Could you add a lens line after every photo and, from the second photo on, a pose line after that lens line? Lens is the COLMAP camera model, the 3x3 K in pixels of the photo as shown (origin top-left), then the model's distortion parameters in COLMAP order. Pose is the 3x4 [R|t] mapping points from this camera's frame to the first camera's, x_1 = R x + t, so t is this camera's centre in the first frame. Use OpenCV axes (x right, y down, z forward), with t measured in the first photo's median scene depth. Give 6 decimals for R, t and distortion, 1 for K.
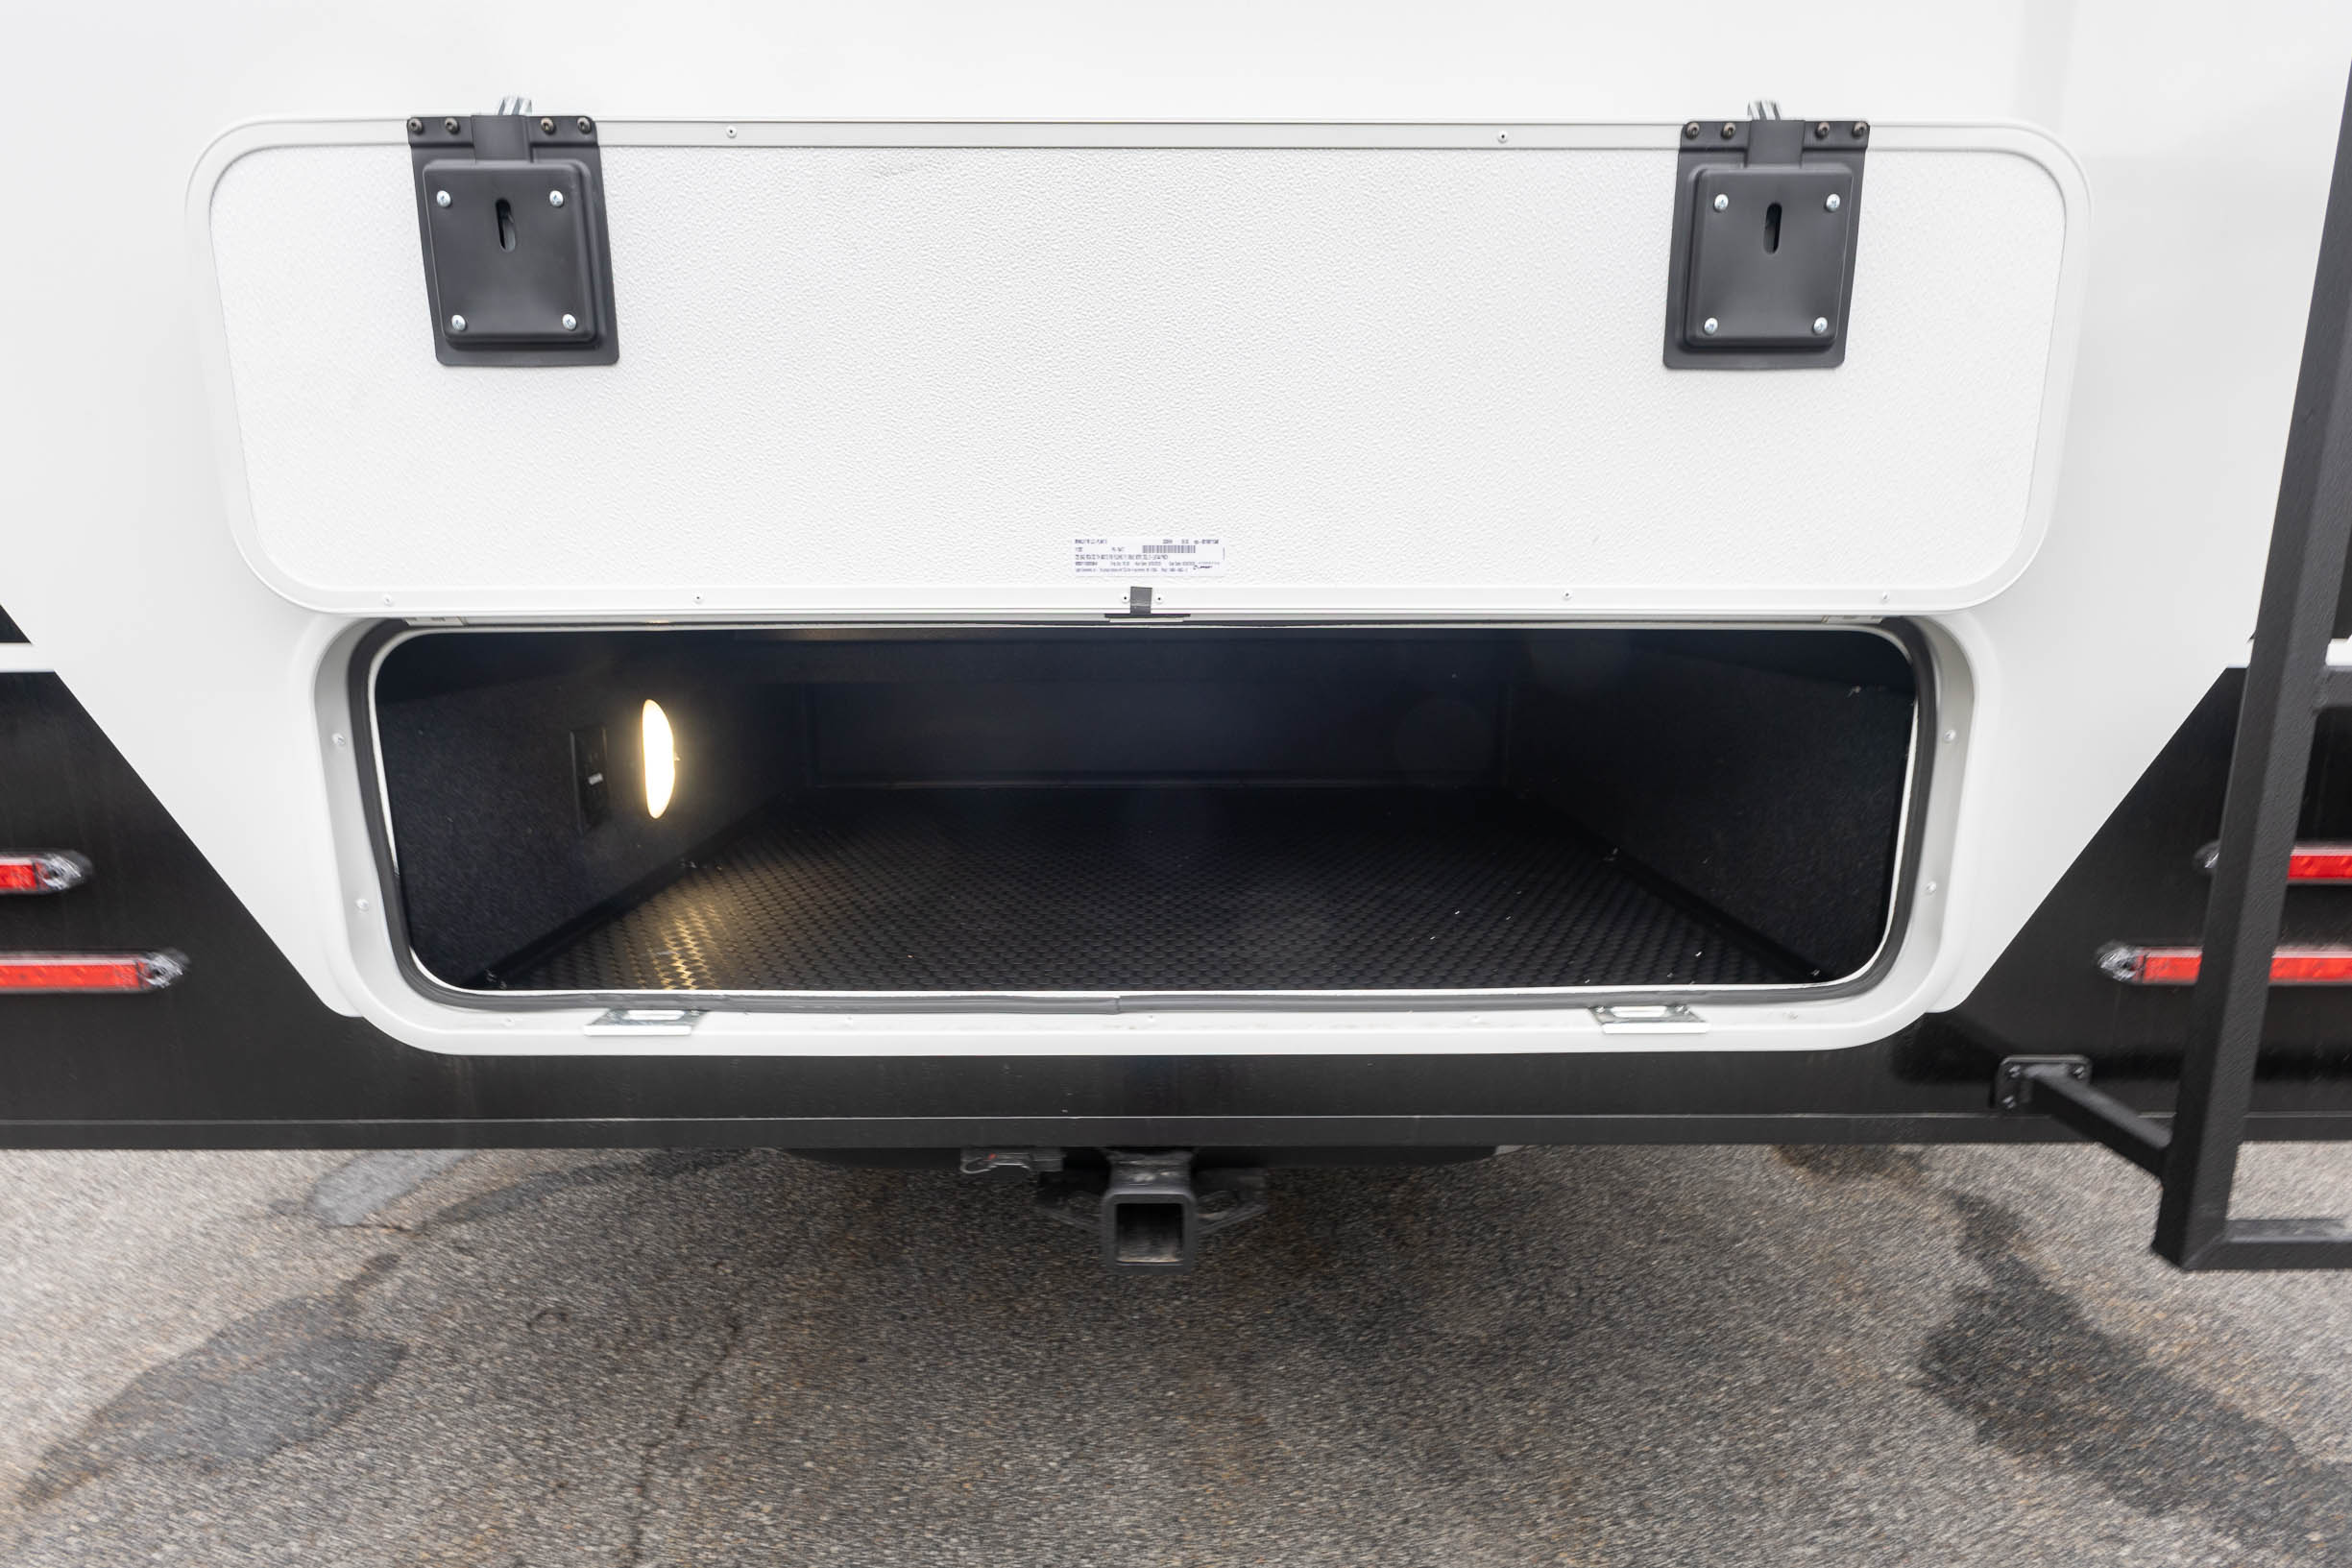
lens RADIAL K [[1192.8, 0, 1179.7], [0, 1192.8, 782.5], [0, 0, 1]] dist [0.000323, -0.001115]
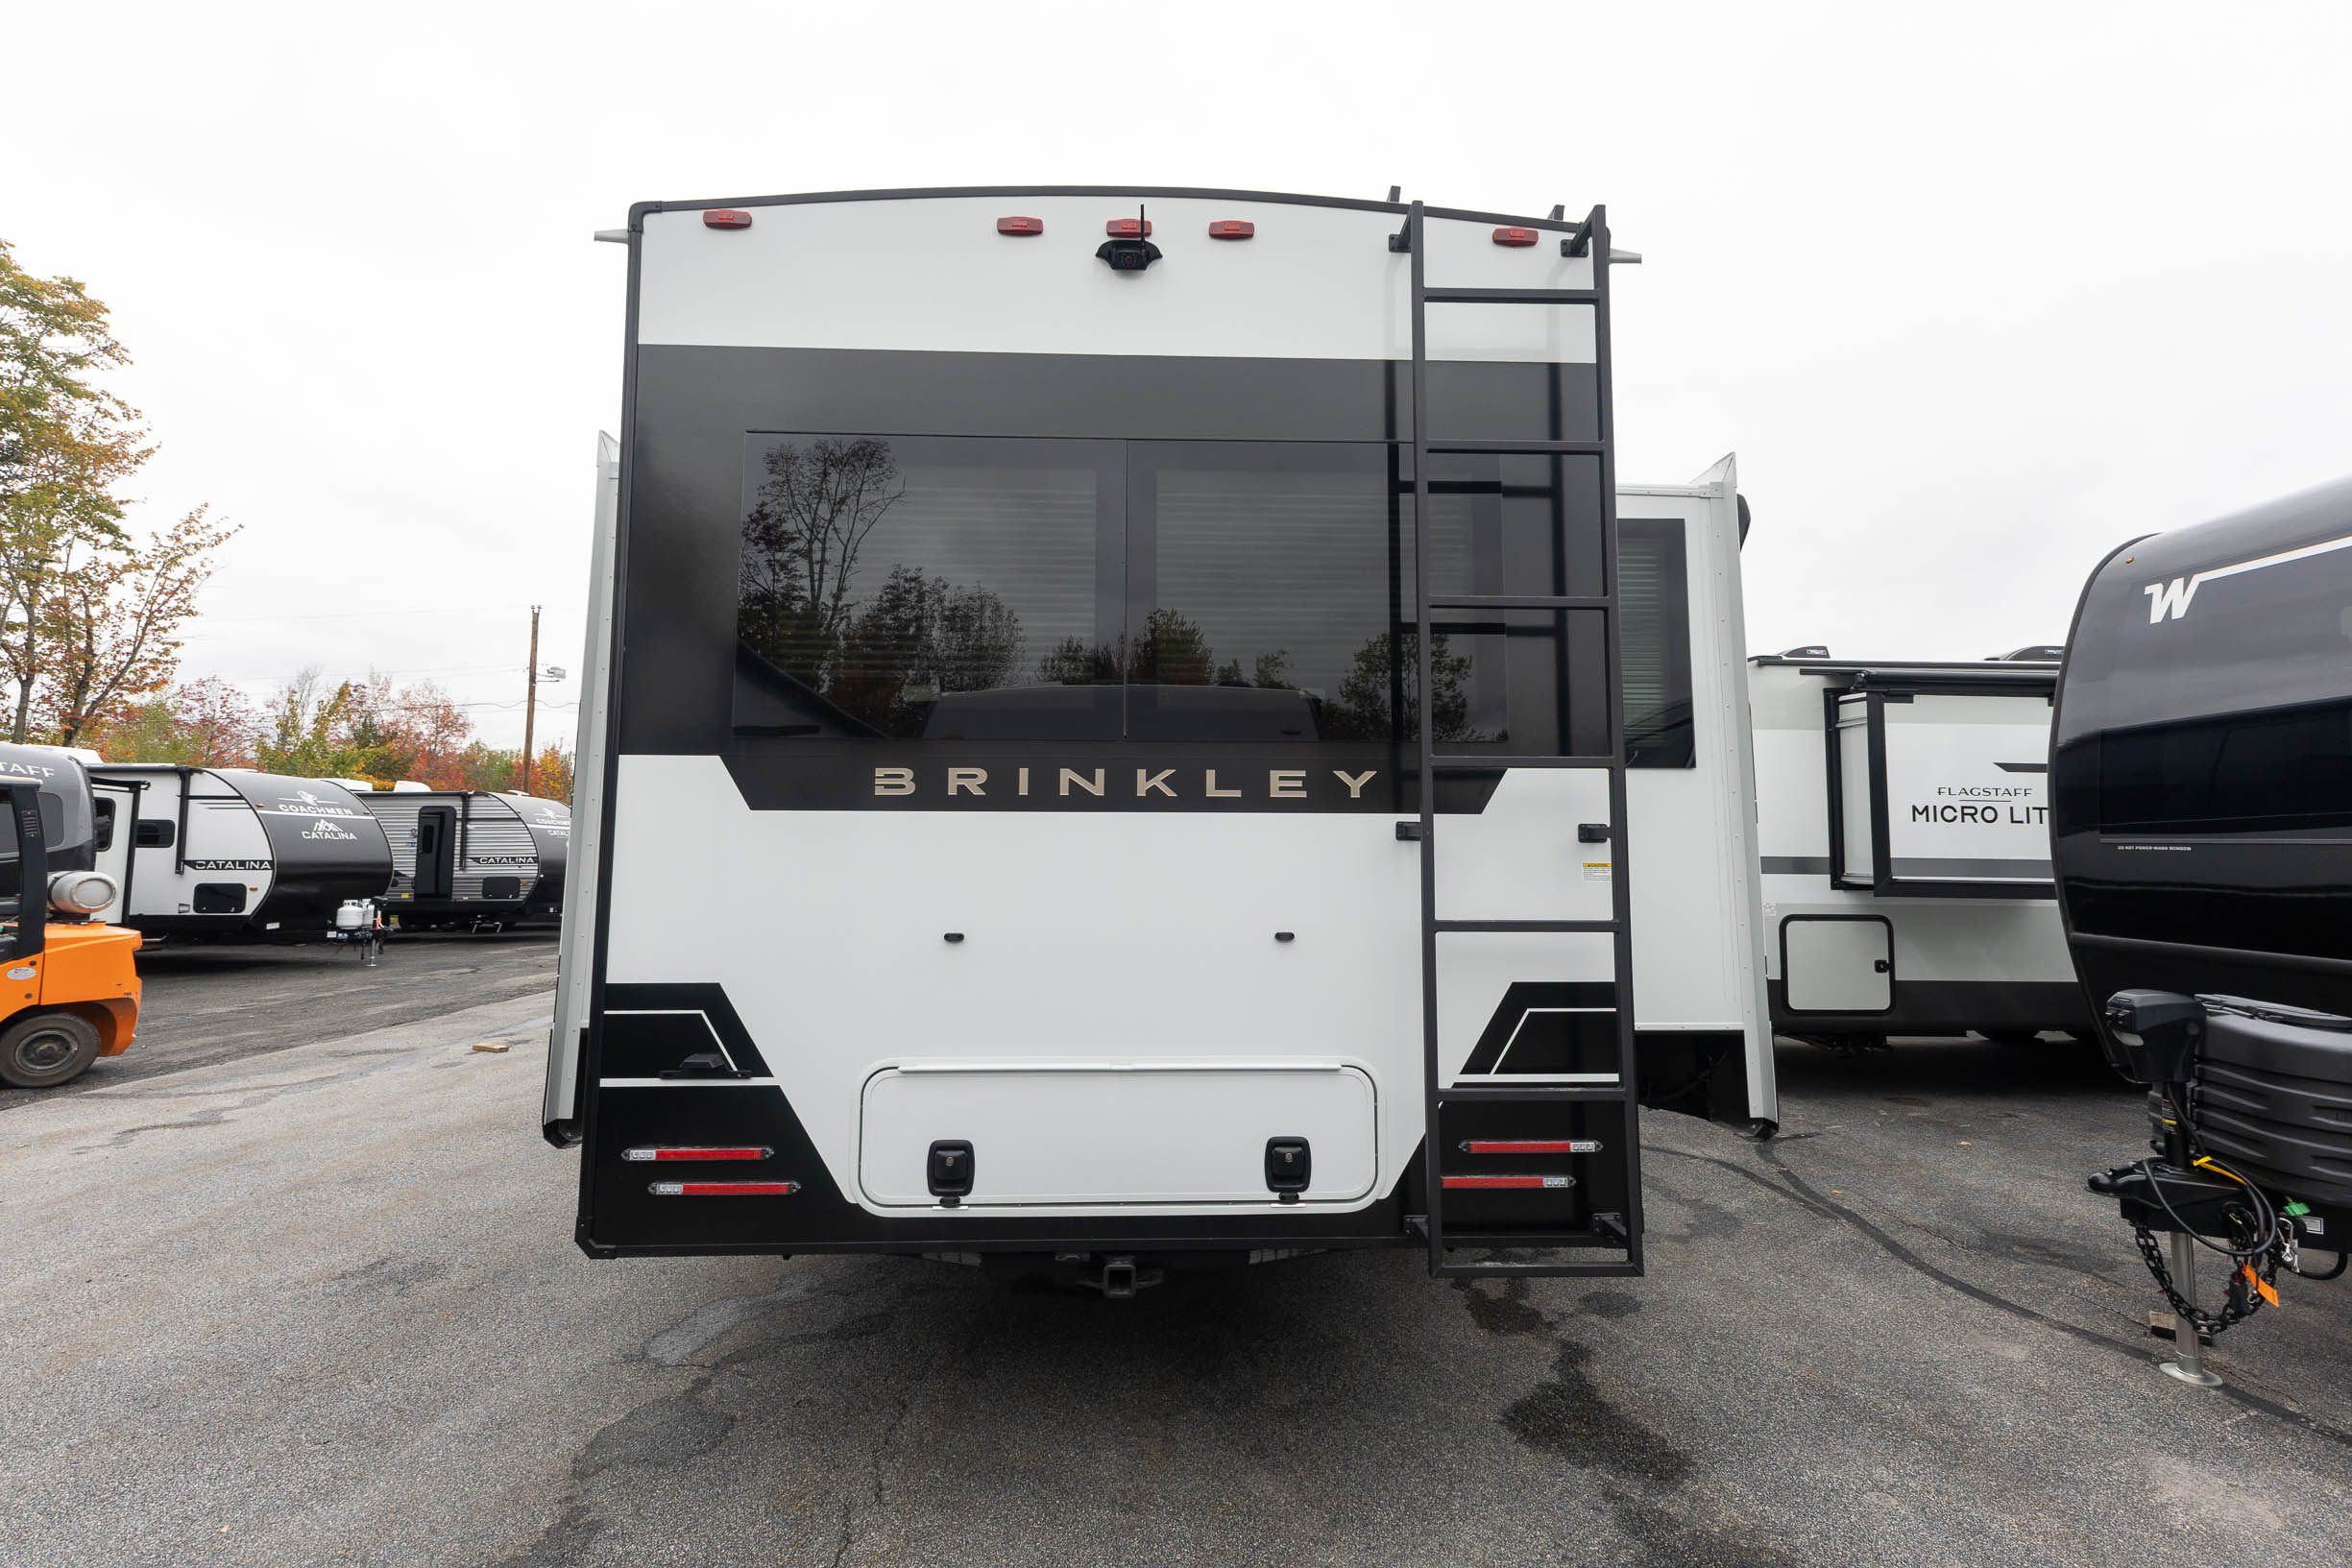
lens RADIAL K [[980.8, 0, 1175.3], [0, 980.8, 782.5], [0, 0, 1]] dist [0.007304, -0.001752]
pose [[0.999698, 0.004926, 0.024069, 0.024325], [0.002161, 0.958257, -0.285900, -0.055747], [-0.024472, 0.285865, 0.957957, -0.861986]]
